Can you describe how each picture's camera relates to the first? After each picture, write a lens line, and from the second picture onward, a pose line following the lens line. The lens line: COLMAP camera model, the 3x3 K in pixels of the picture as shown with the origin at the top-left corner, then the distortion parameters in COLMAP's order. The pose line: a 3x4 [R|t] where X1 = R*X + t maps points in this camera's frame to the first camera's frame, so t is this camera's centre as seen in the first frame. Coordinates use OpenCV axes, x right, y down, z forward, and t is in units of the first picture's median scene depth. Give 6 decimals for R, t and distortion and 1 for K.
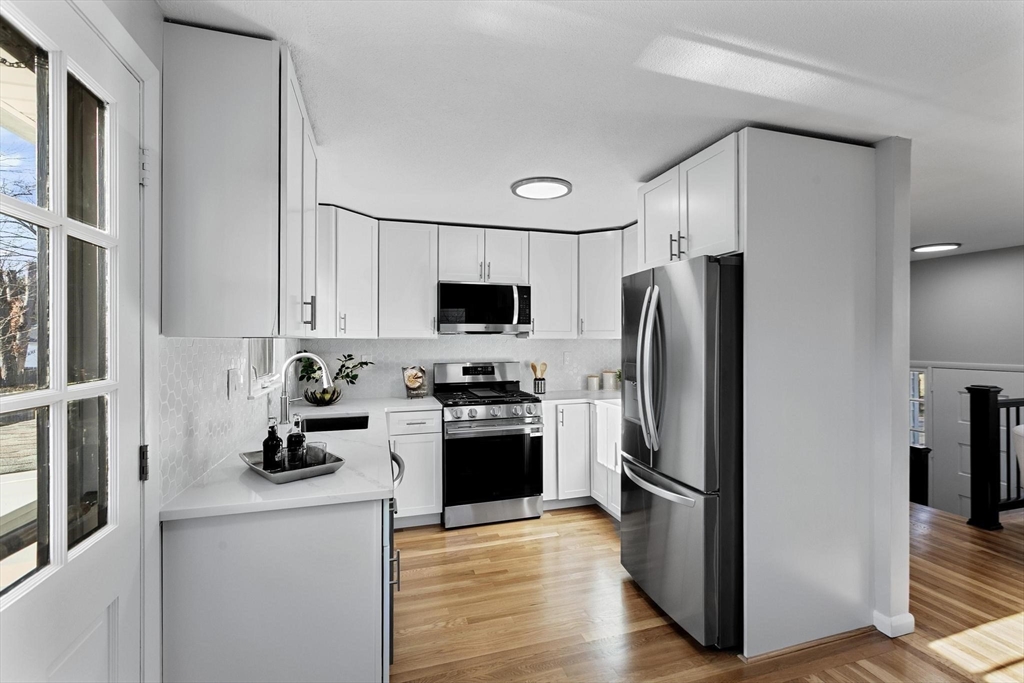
lens RADIAL K [[460.6, 0, 512.9], [0, 460.6, 340.8], [0, 0, 1]] dist [0.006437, -0.003175]
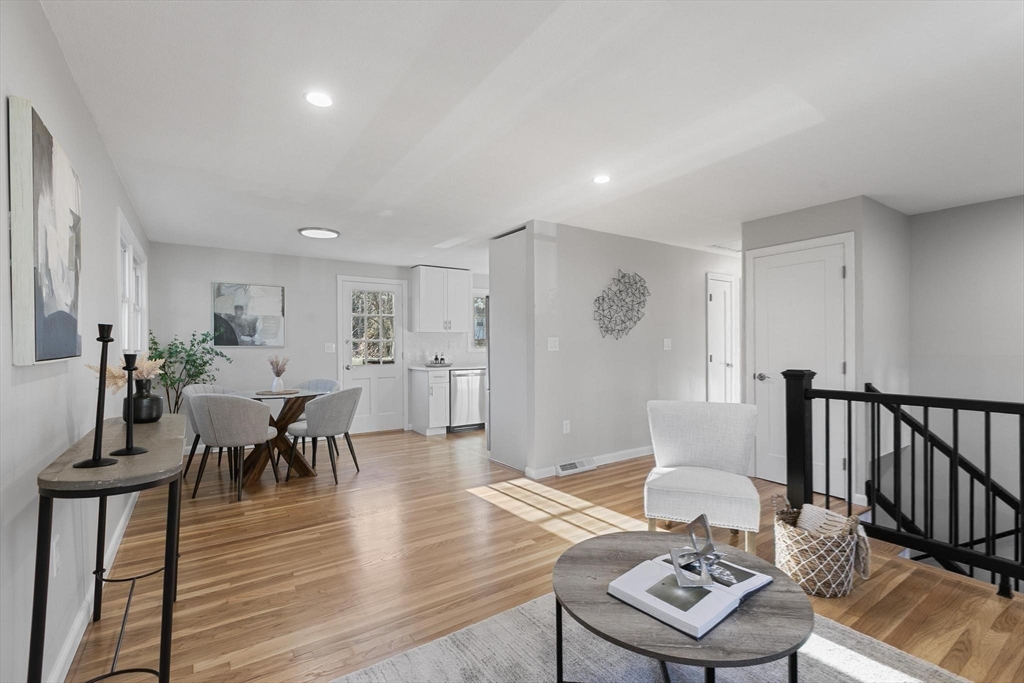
lens RADIAL K [[460.6, 0, 512.6], [0, 460.6, 349.8], [0, 0, 1]] dist [0.006437, -0.003175]
pose [[0.297170, 0.009738, -0.954775, 1.620085], [0.000571, 0.999946, 0.010377, 0.048469], [0.954824, -0.003629, 0.297149, 0.217934]]
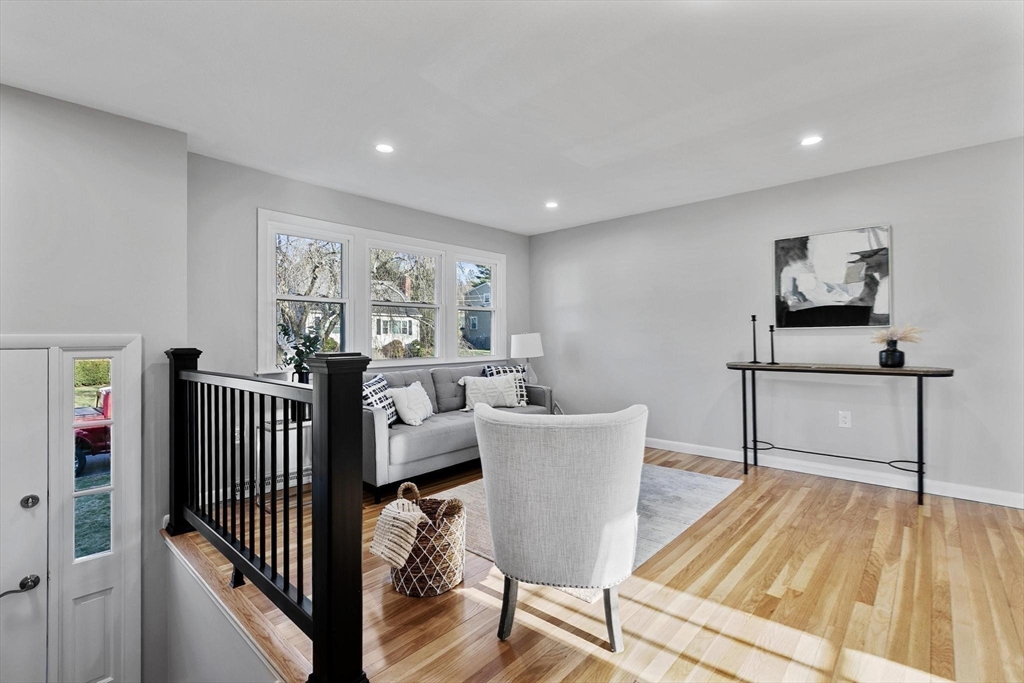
lens RADIAL K [[460.6, 0, 516.5], [0, 460.6, 336.6], [0, 0, 1]] dist [0.006437, -0.003175]
pose [[-0.509380, 0.007732, 0.860507, 0.544457], [0.009217, 0.999951, -0.003529, 0.080040], [-0.860493, 0.006133, -0.509426, 1.030760]]
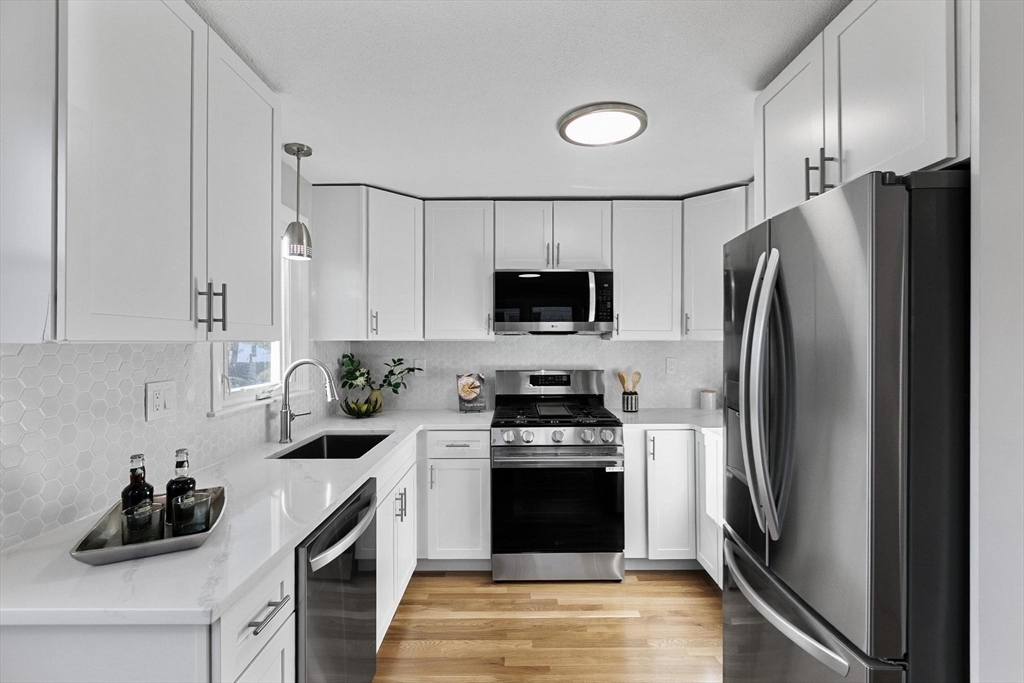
lens RADIAL K [[460.6, 0, 510.6], [0, 460.6, 340.4], [0, 0, 1]] dist [0.006437, -0.003175]
pose [[0.955145, -0.000311, -0.296139, 0.110224], [0.000031, 1.000000, -0.000952, -0.004432], [0.296139, 0.000900, 0.955144, 0.236671]]
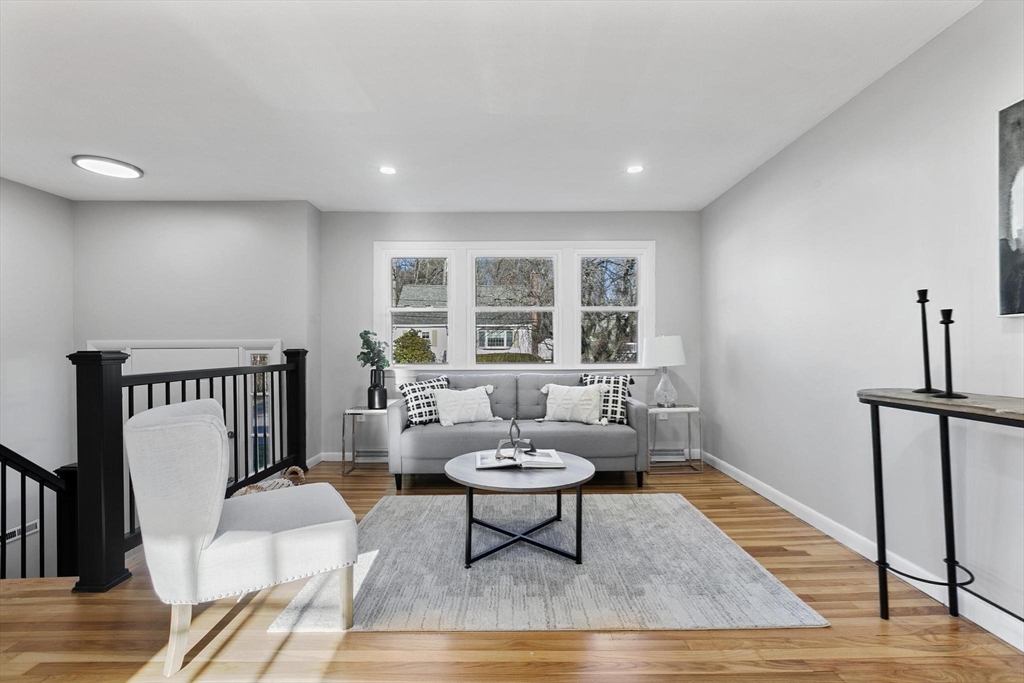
lens RADIAL K [[460.6, 0, 510.6], [0, 460.6, 347.0], [0, 0, 1]] dist [0.006437, -0.003175]
pose [[0.295128, -0.000765, 0.955457, 0.573412], [0.006236, 0.999980, -0.001125, 0.091524], [-0.955437, 0.006290, 0.295127, 0.297841]]
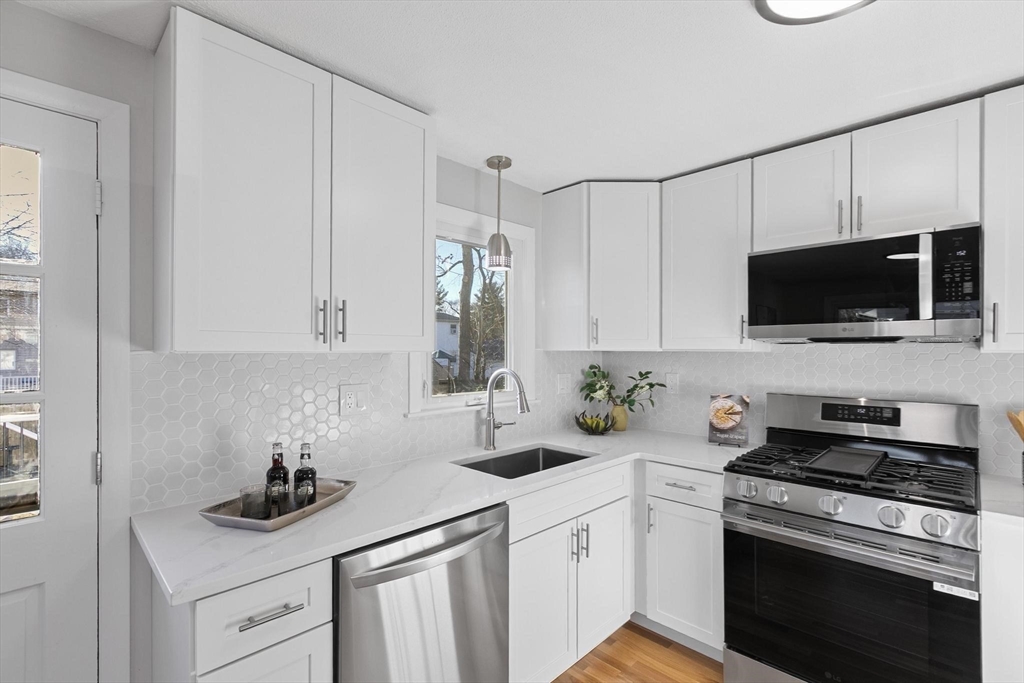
lens RADIAL K [[460.6, 0, 516.9], [0, 460.6, 348.3], [0, 0, 1]] dist [0.006437, -0.003175]
pose [[0.478309, -0.001136, -0.878191, 0.219415], [-0.002809, 0.999992, -0.002824, -0.006298], [0.878187, 0.003817, 0.478302, 0.467701]]
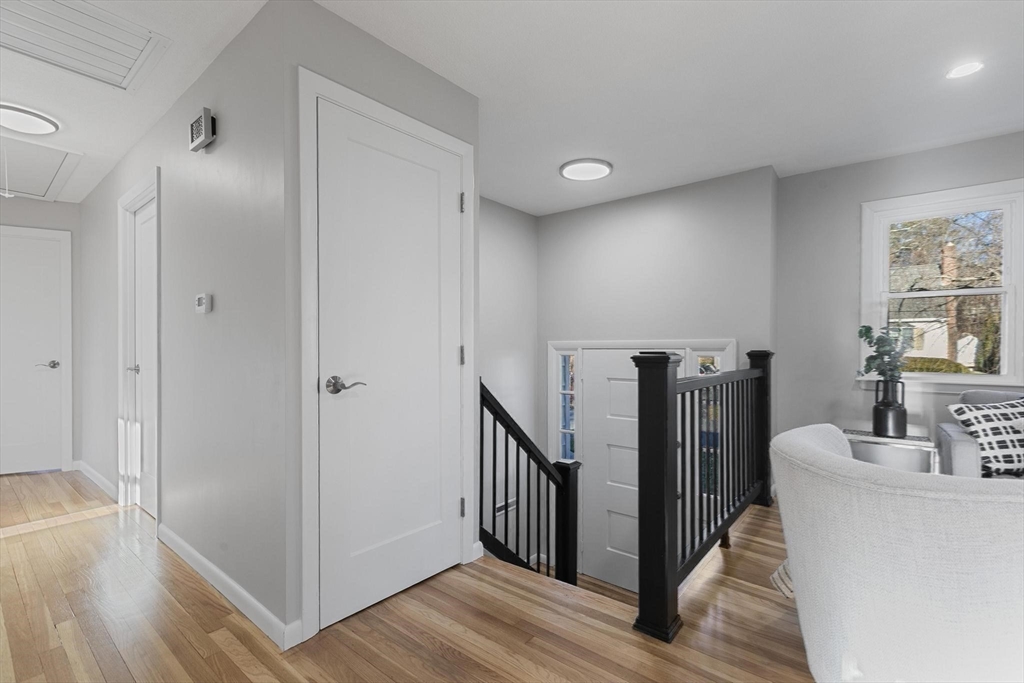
lens RADIAL K [[460.6, 0, 515.0], [0, 460.6, 351.2], [0, 0, 1]] dist [0.006437, -0.003175]
pose [[0.828718, -0.001270, 0.559665, 0.576777], [-0.000792, 0.999994, 0.003442, 0.090375], [-0.559666, -0.003296, 0.828712, 0.636852]]
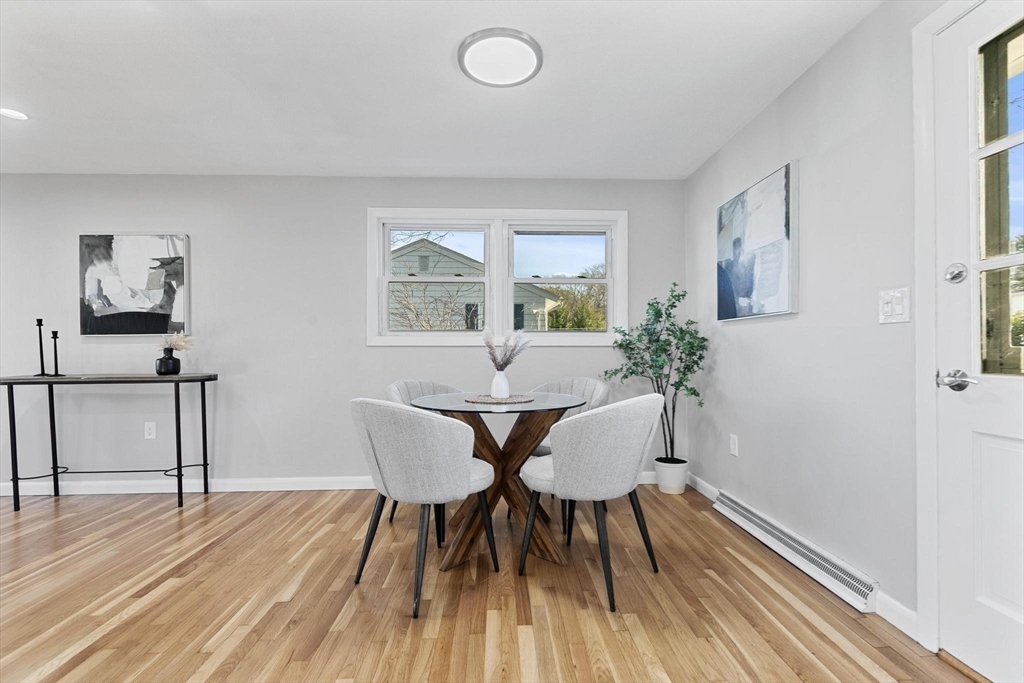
lens RADIAL K [[460.6, 0, 516.6], [0, 460.6, 350.5], [0, 0, 1]] dist [0.006437, -0.003175]
pose [[-0.966208, 0.008129, 0.257636, 0.058194], [0.008787, 0.999960, 0.001401, 0.100297], [-0.257615, 0.003617, -0.966241, 0.646625]]
